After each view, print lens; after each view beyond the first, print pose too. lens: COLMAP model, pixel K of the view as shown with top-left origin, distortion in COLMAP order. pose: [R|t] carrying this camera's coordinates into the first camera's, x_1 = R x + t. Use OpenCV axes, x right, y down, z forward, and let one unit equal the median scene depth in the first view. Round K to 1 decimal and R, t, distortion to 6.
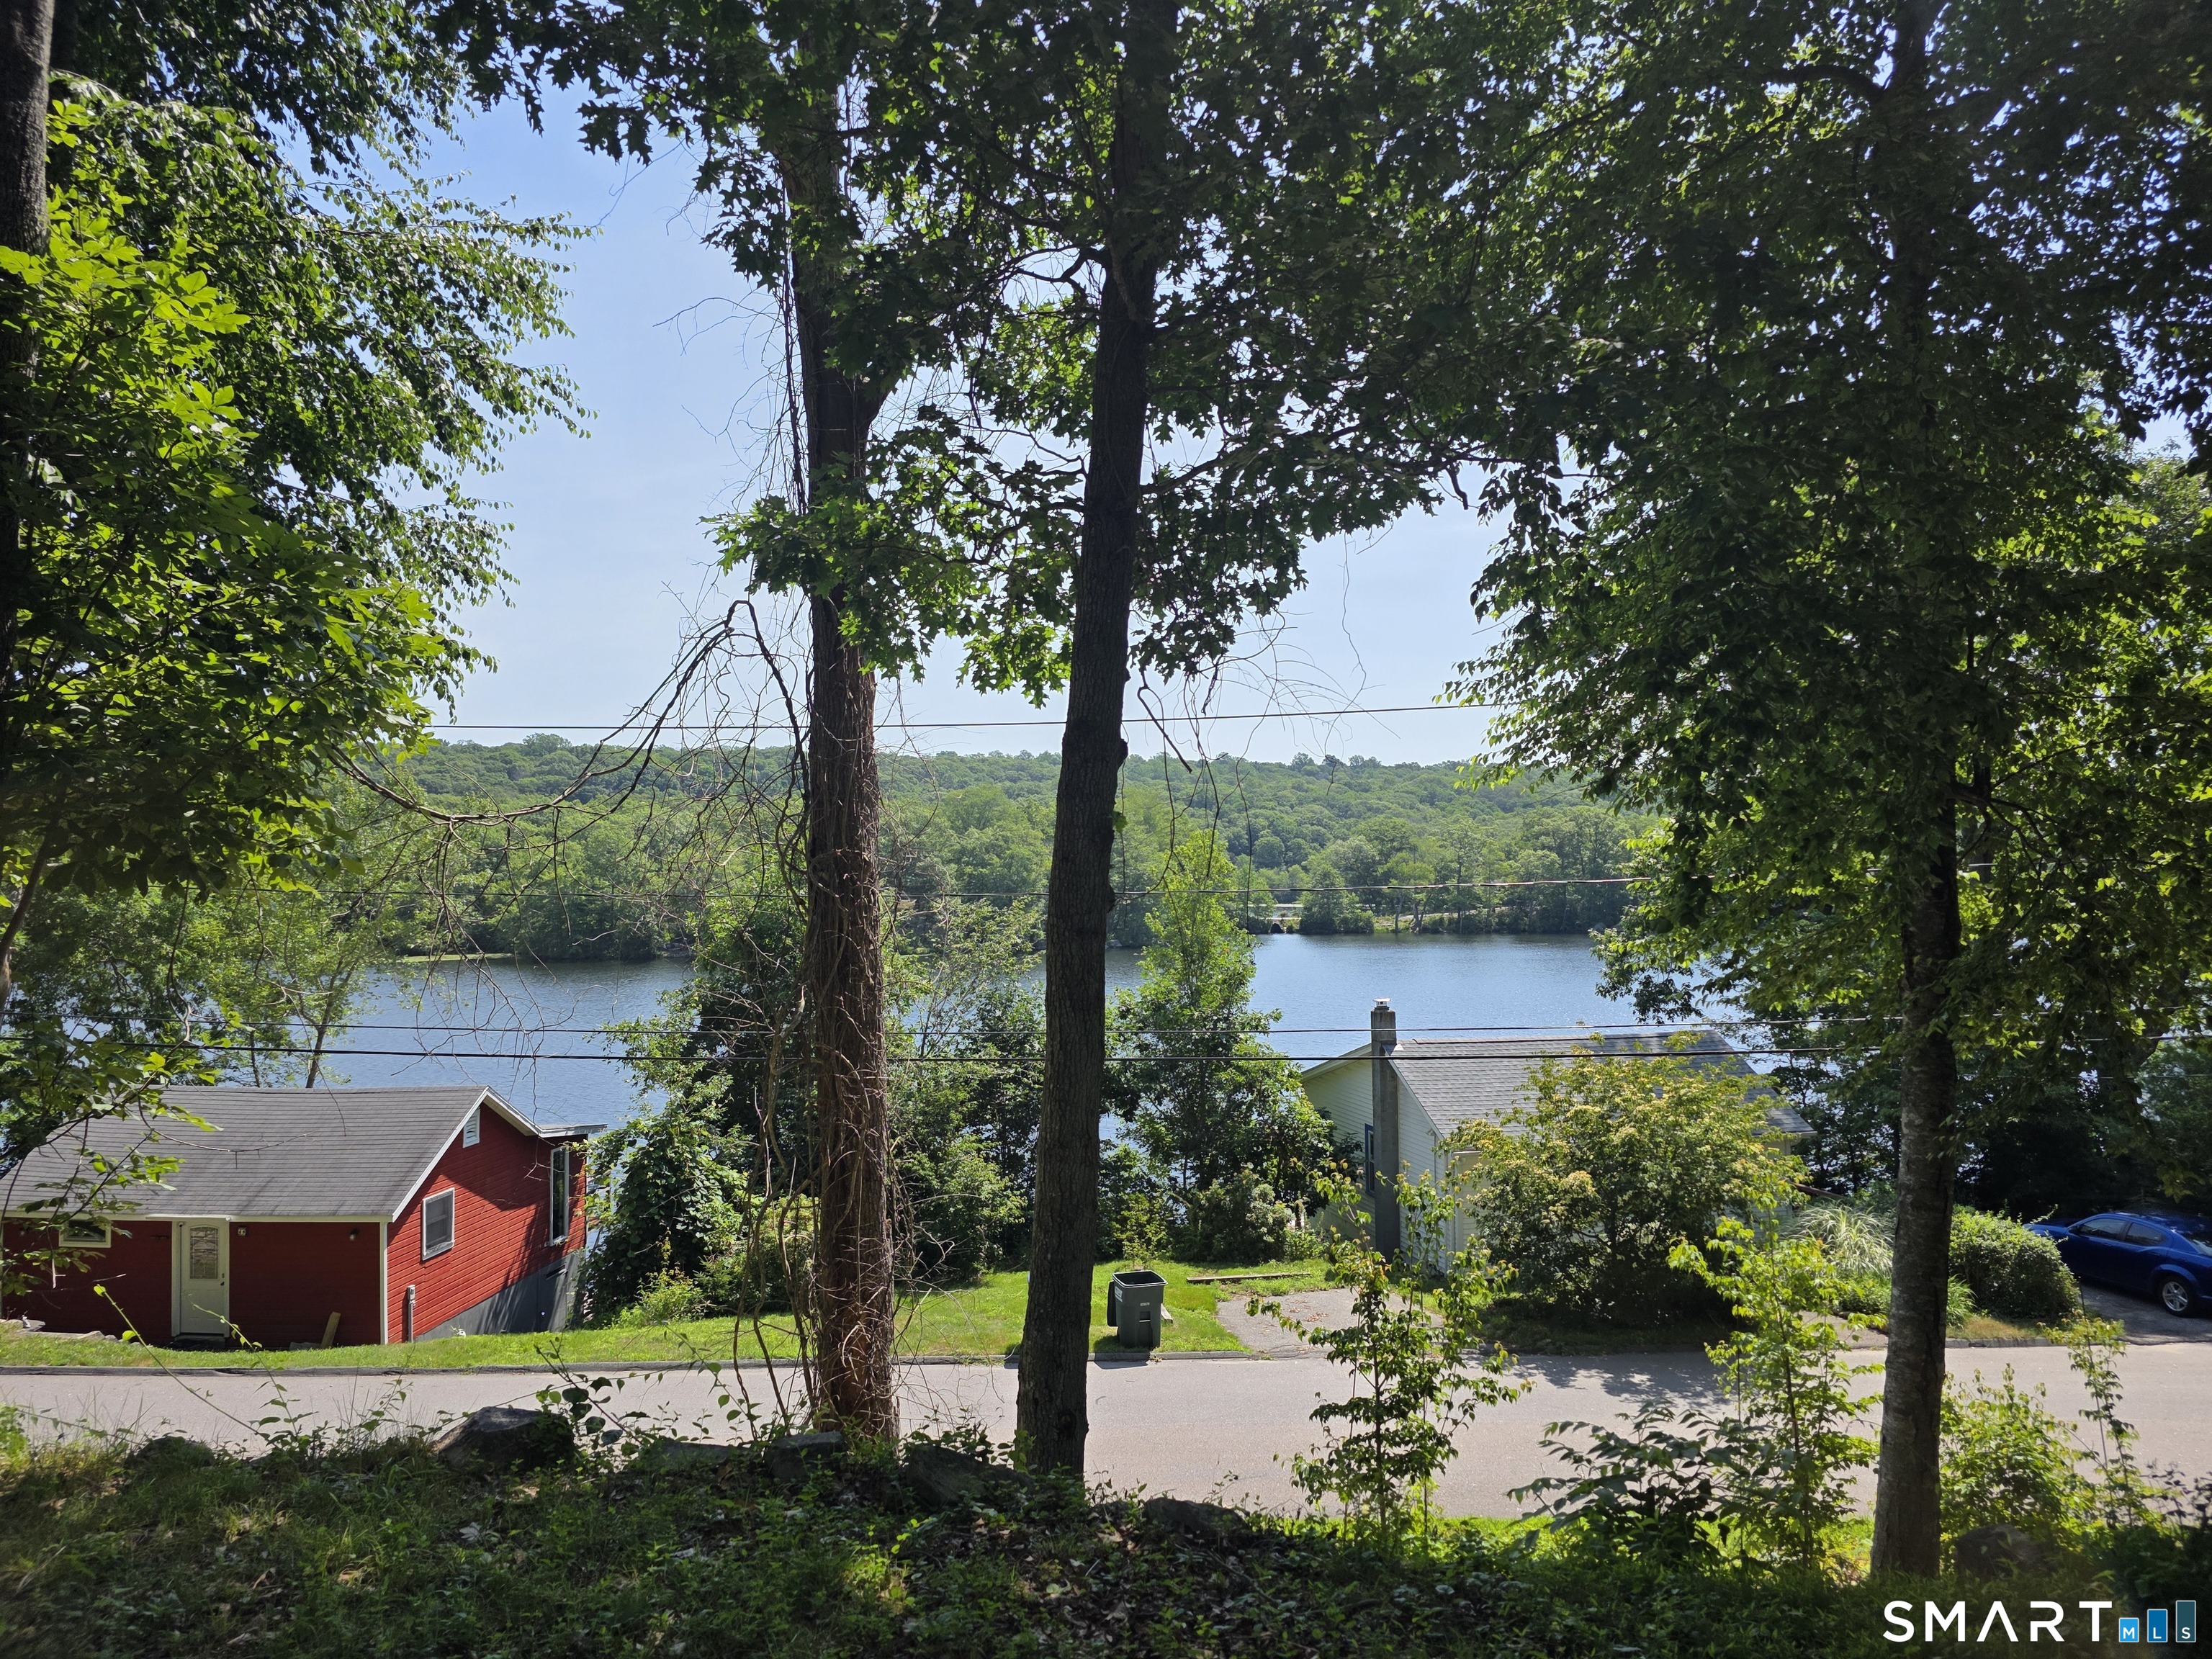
lens RADIAL K [[1468.4, 0, 1096.4], [0, 1468.4, 774.8], [0, 0, 1]] dist [0.066681, -0.055743]
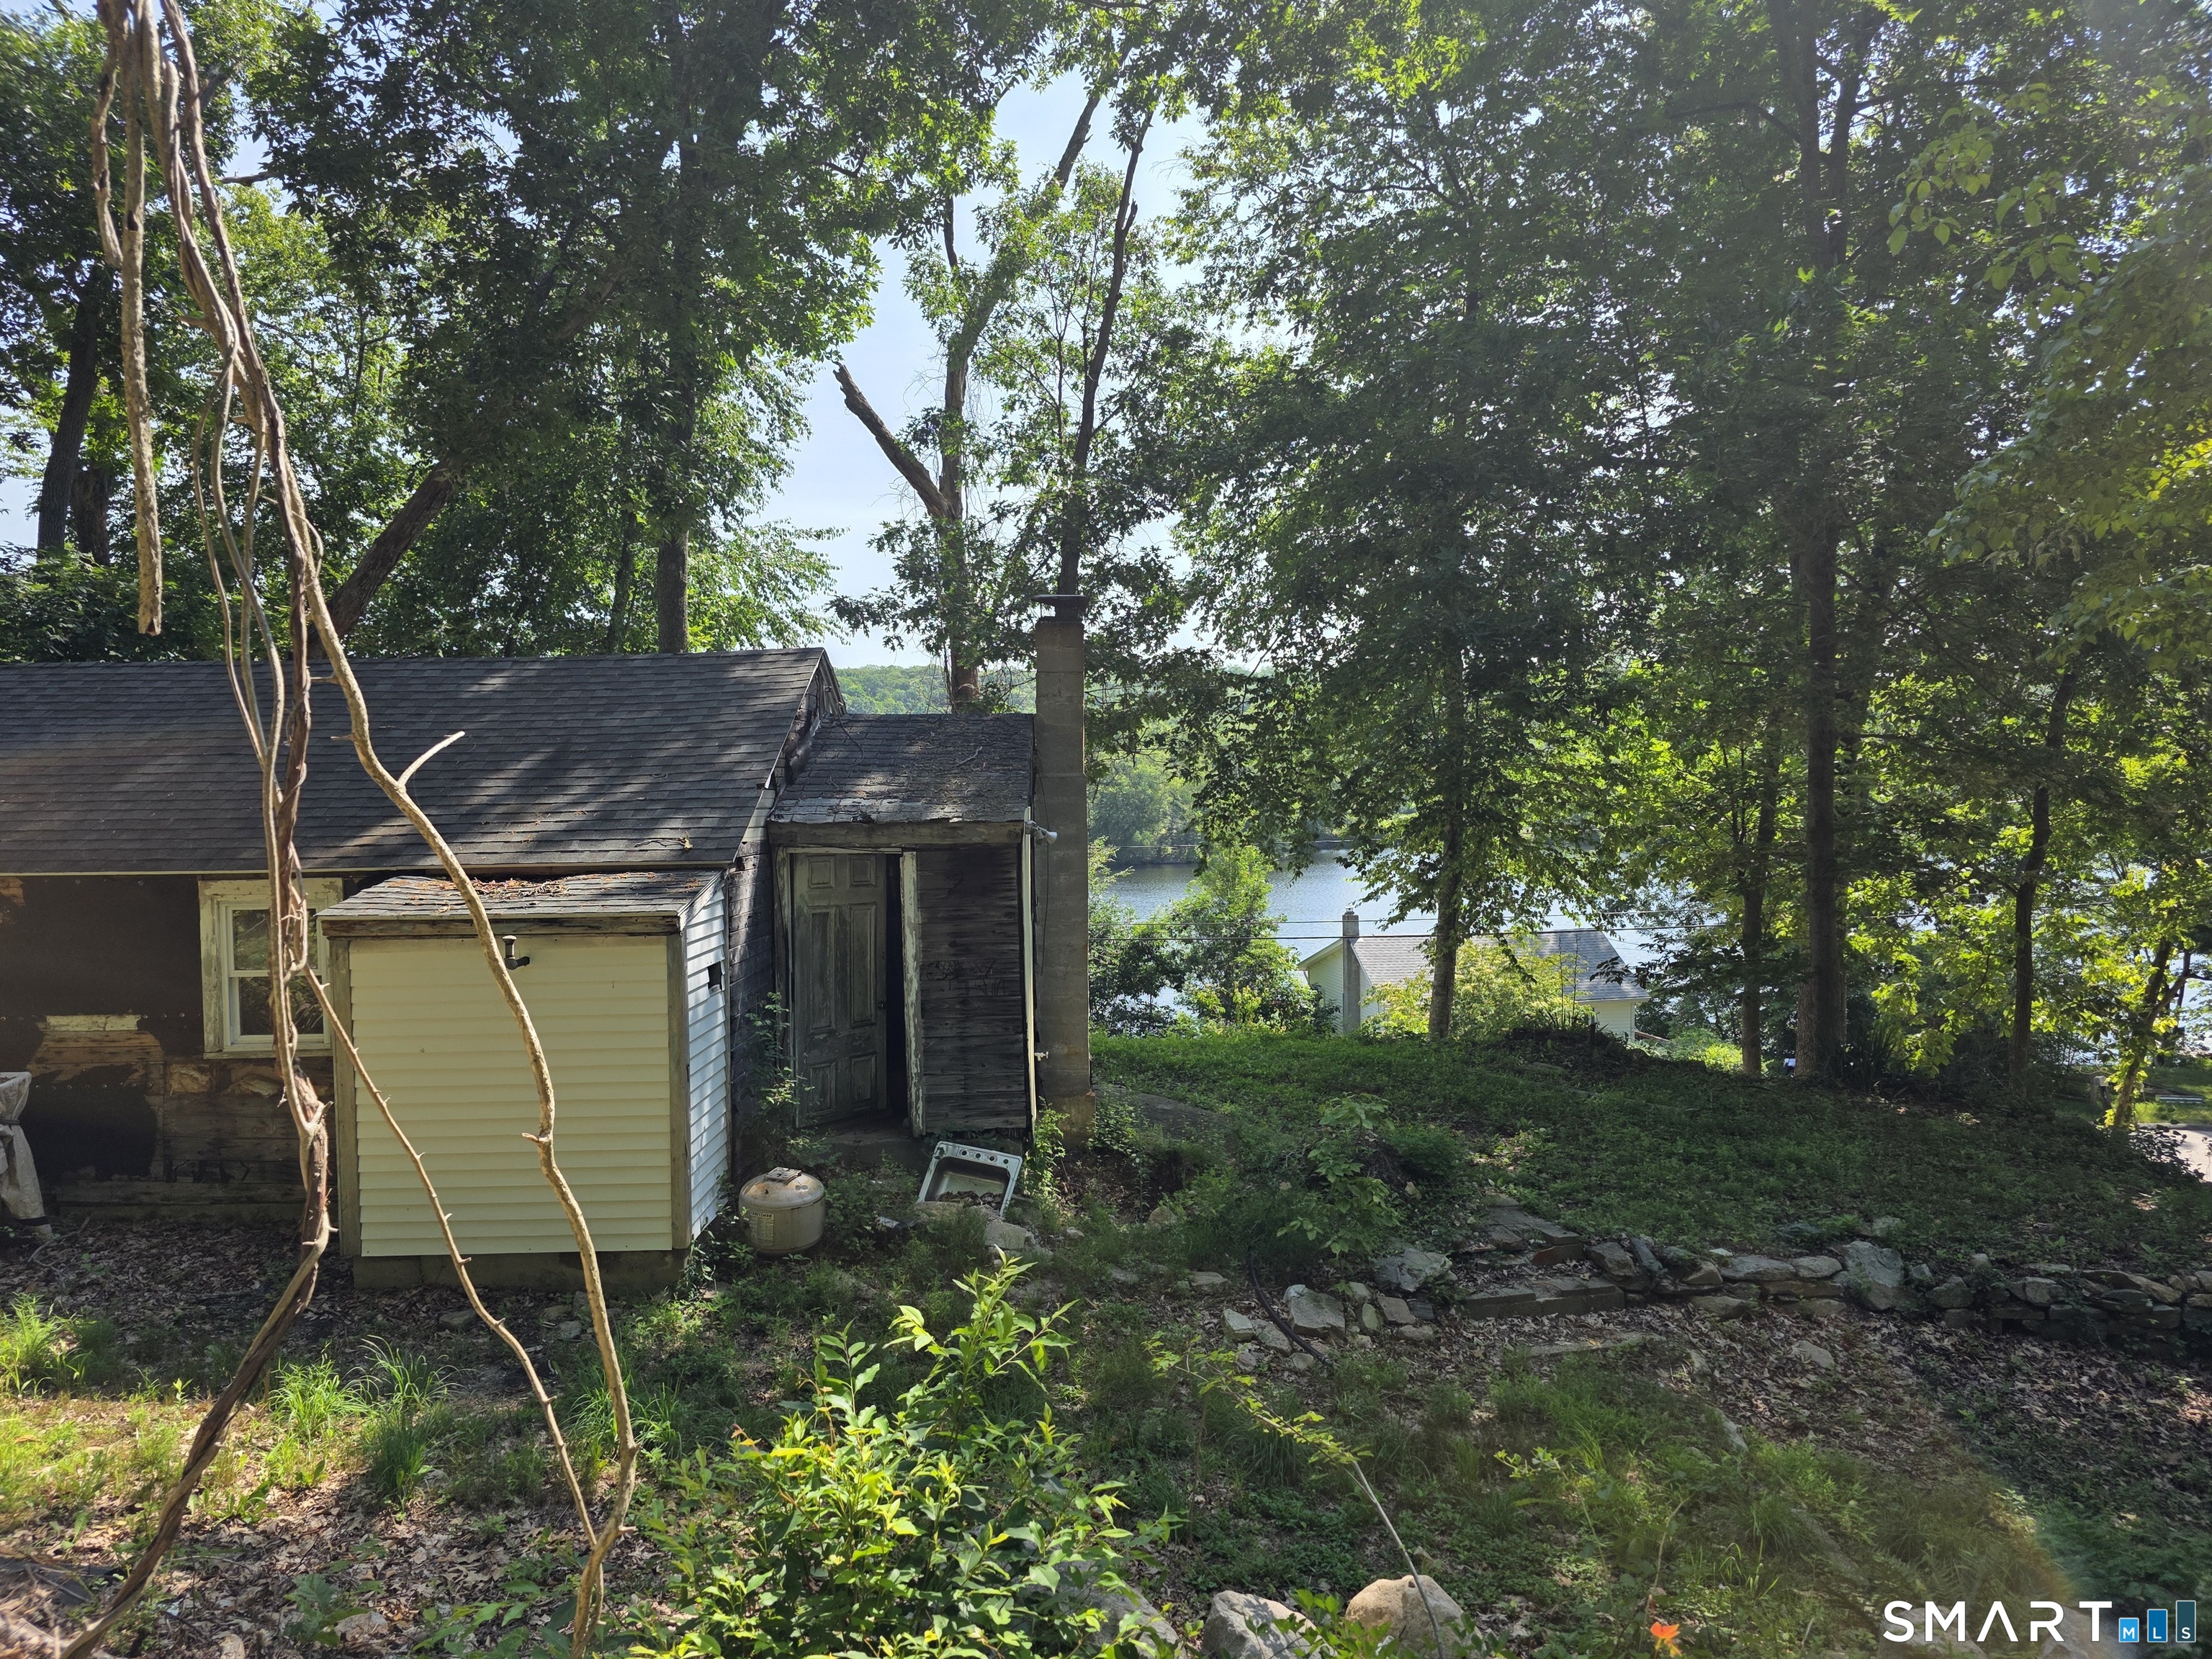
lens RADIAL K [[1480.2, 0, 1089.6], [0, 1480.2, 824.1], [0, 0, 1]] dist [0.067797, -0.058802]
pose [[0.994972, -0.003847, -0.100077, 0.097285], [0.013130, 0.995648, 0.092263, -0.071623], [0.099287, -0.093113, 0.990693, -0.495124]]
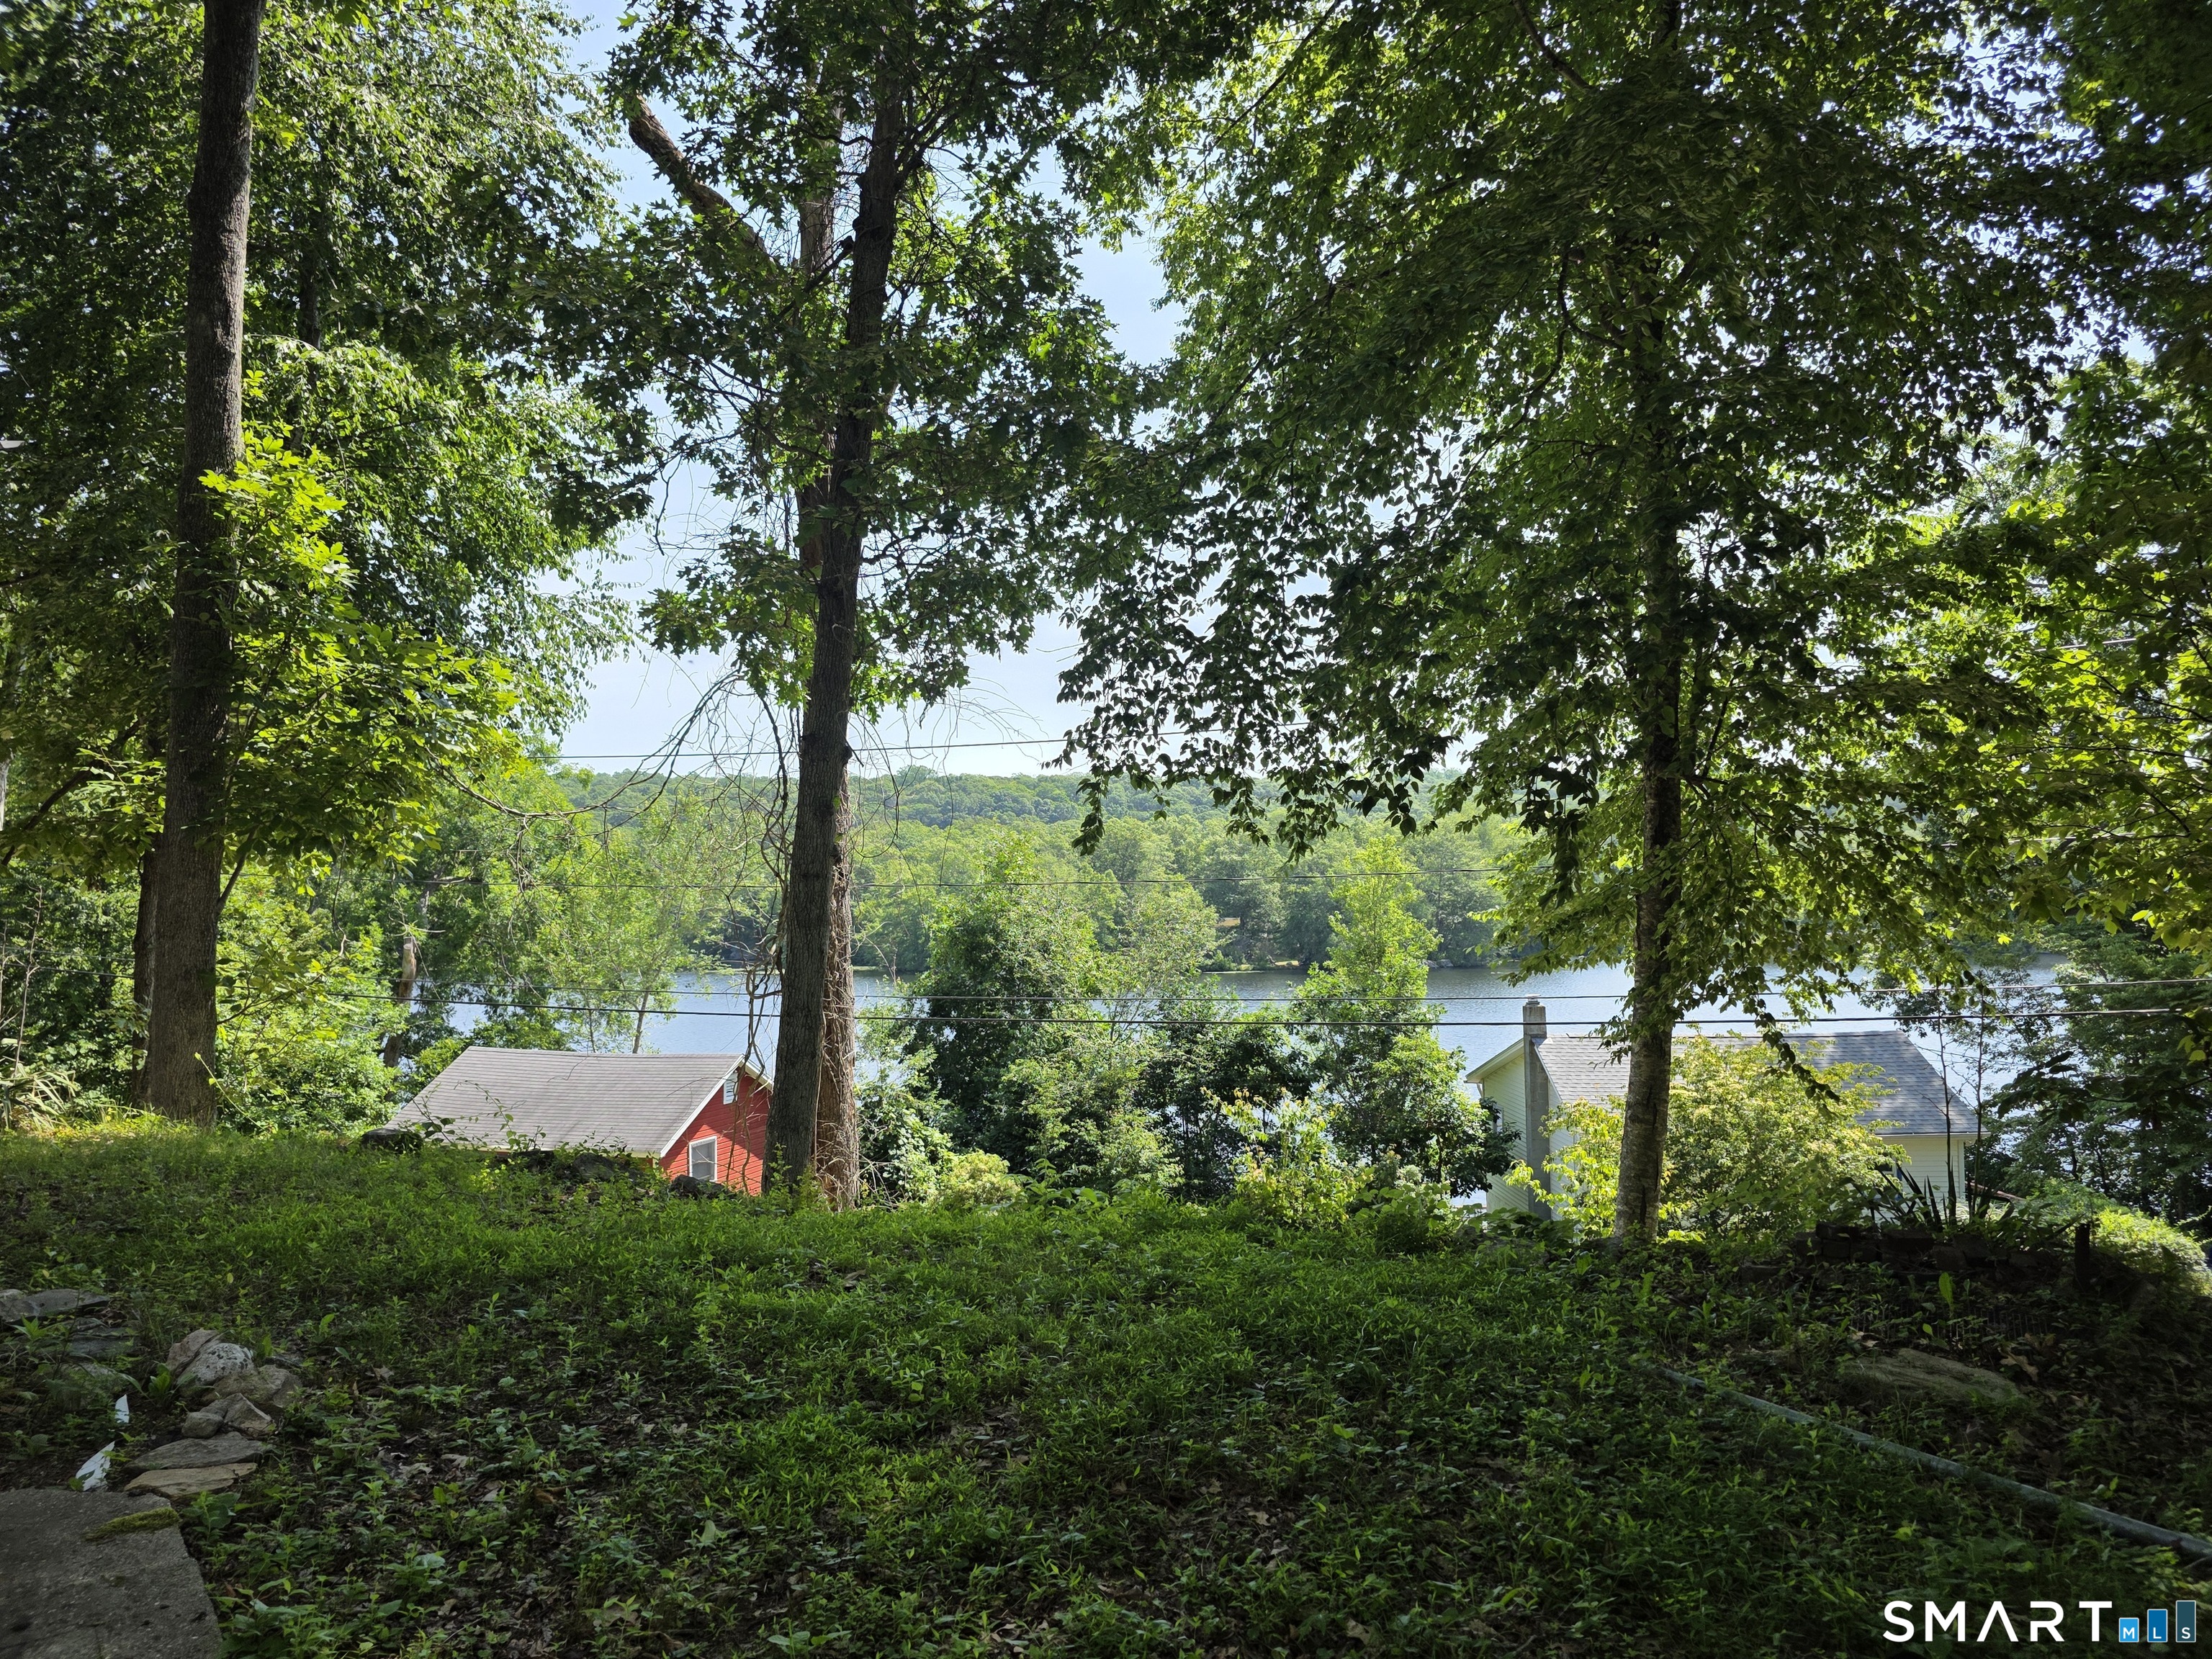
lens RADIAL K [[1480.2, 0, 1089.6], [0, 1480.2, 824.1], [0, 0, 1]] dist [0.067797, -0.058802]
pose [[0.971050, -0.014692, -0.238424, 0.159914], [0.018958, 0.999698, 0.015610, 0.009511], [0.238122, -0.019678, 0.971036, -0.105663]]
